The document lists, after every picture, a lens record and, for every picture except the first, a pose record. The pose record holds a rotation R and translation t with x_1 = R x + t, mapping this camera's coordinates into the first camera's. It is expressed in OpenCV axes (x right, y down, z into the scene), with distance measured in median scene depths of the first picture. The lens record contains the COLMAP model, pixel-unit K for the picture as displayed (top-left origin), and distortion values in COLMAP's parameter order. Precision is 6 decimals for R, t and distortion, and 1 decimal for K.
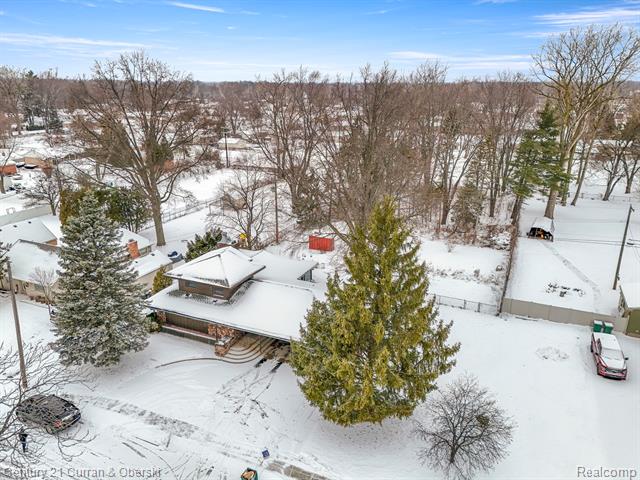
lens RADIAL K [[464.3, 0, 320.0], [0, 464.3, 240.0], [0, 0, 1]] dist [0.080377, -0.074202]
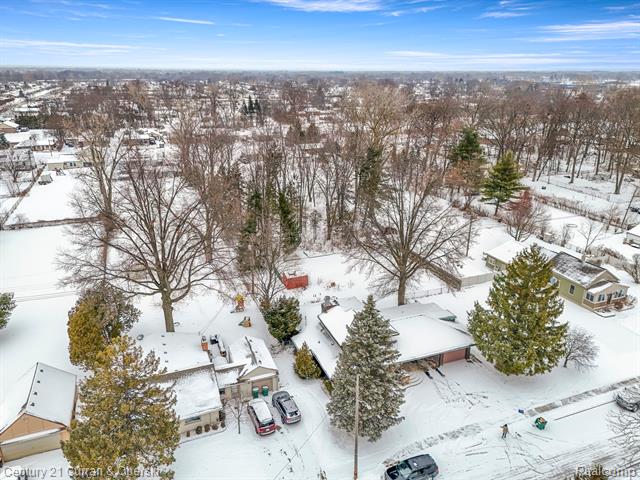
lens RADIAL K [[464.3, 0, 320.0], [0, 464.3, 240.0], [0, 0, 1]] dist [0.080377, -0.074202]
pose [[0.699471, -0.243337, 0.671958, -1.005227], [0.223724, 0.967545, 0.117495, -0.308012], [-0.678740, 0.068149, 0.731209, 0.138303]]
